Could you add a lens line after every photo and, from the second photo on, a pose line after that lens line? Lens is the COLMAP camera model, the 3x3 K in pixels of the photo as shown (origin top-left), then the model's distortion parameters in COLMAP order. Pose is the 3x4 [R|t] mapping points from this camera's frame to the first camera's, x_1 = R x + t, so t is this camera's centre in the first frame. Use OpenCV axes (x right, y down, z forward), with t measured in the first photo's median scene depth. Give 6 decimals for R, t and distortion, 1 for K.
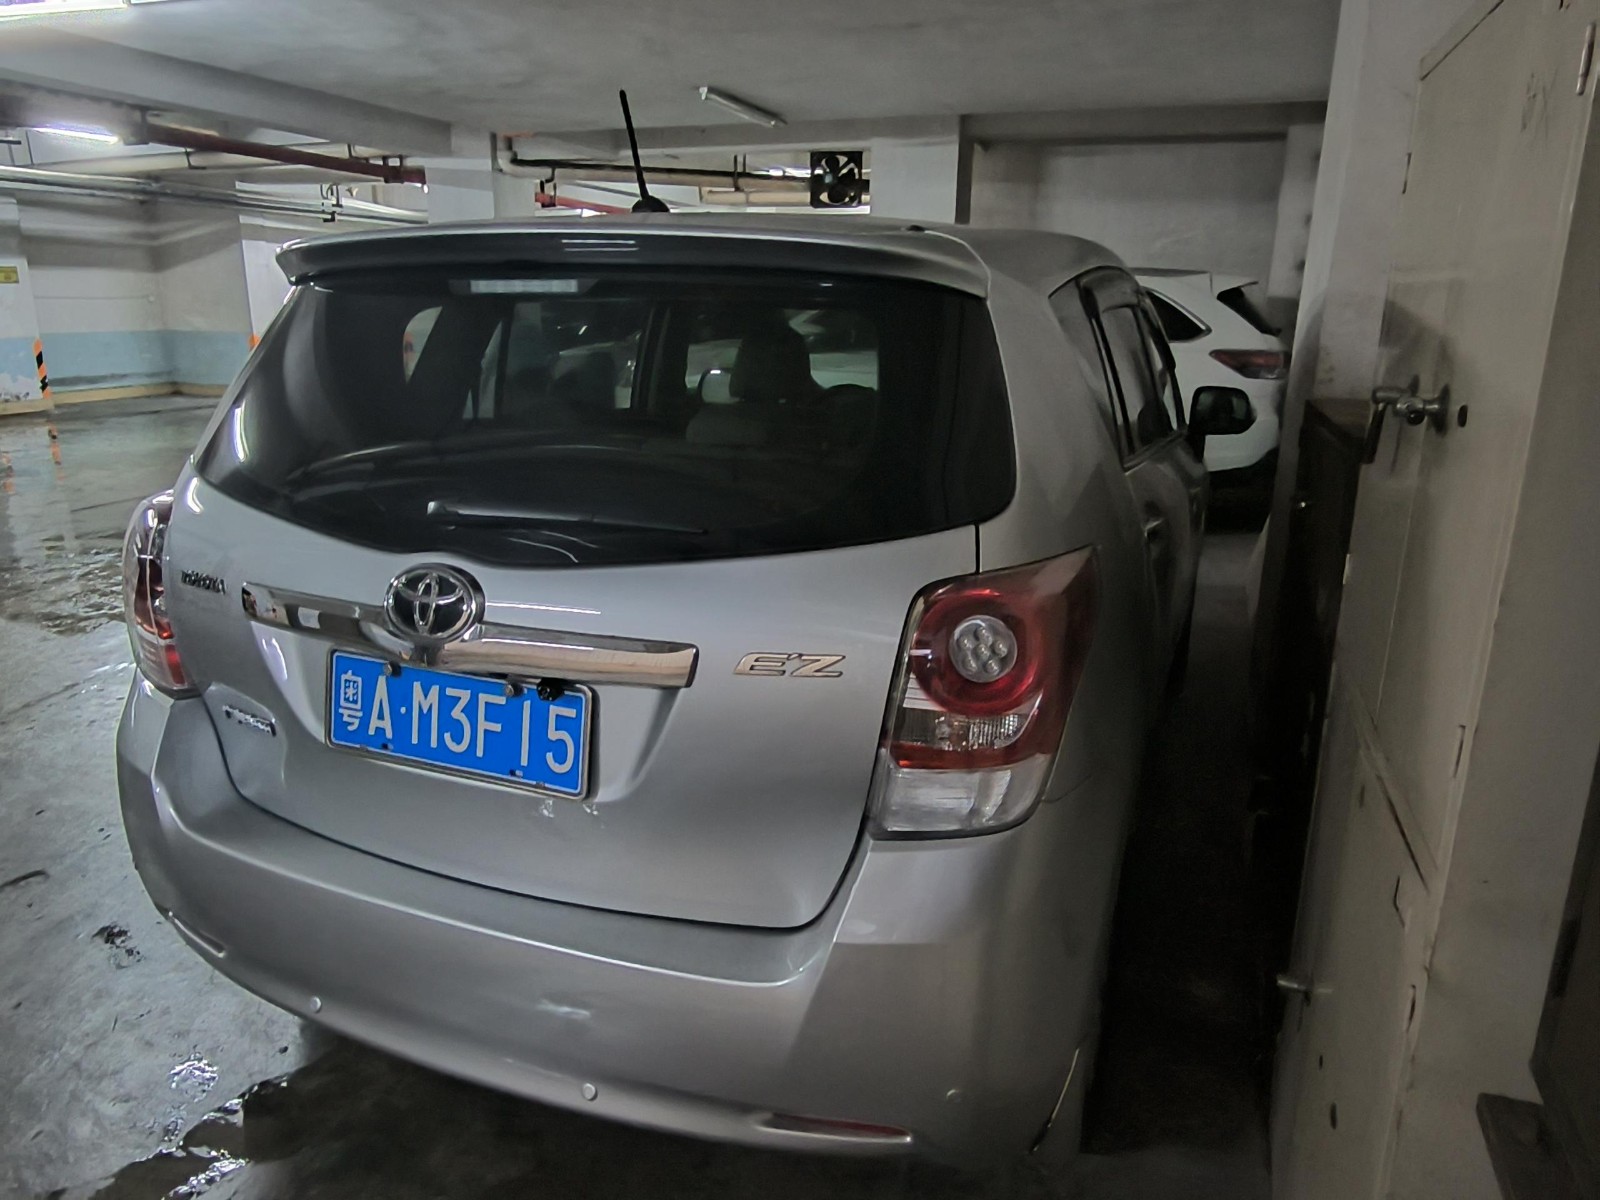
lens RADIAL K [[1078.0, 0, 789.5], [0, 1078.0, 609.4], [0, 0, 1]] dist [0.001993, 0.002805]
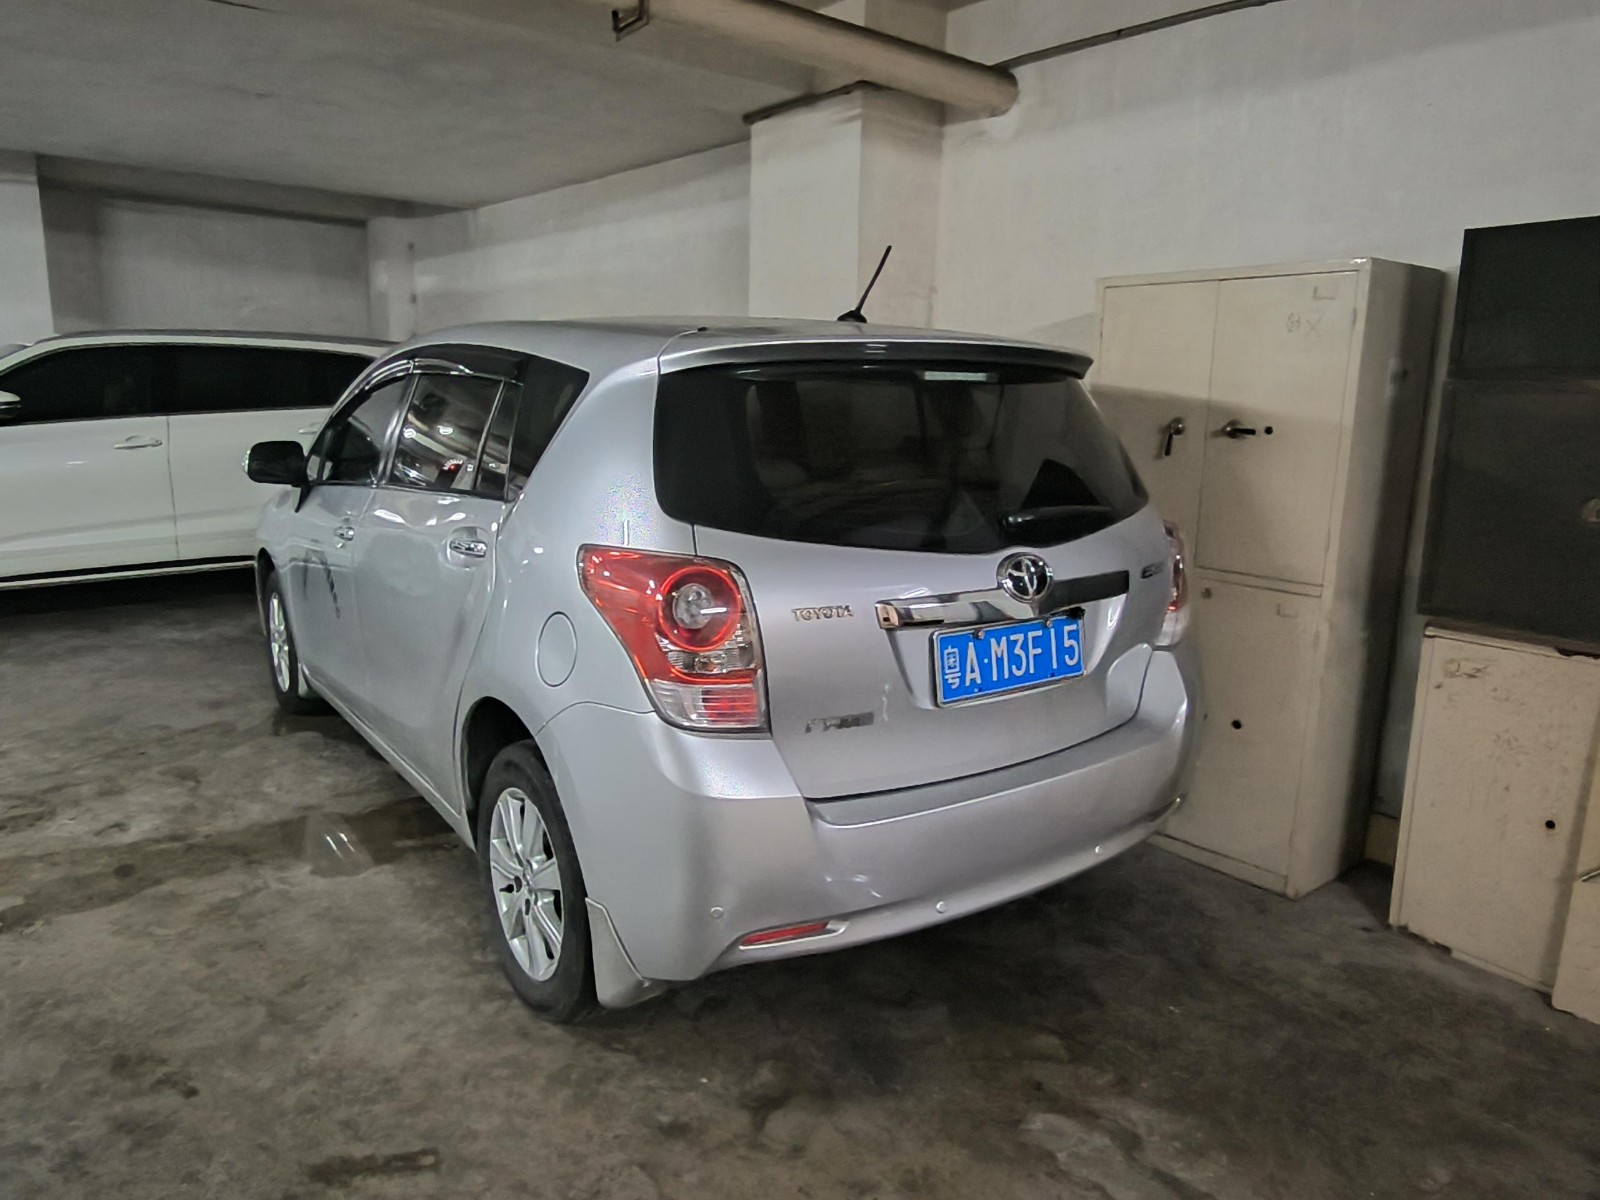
lens RADIAL K [[1078.0, 0, 789.5], [0, 1078.0, 609.4], [0, 0, 1]] dist [0.001993, 0.002805]
pose [[0.528437, -0.172382, 0.831288, -1.727110], [0.216676, 0.974126, 0.064265, -0.128615], [-0.820857, 0.146160, 0.552115, 0.401925]]
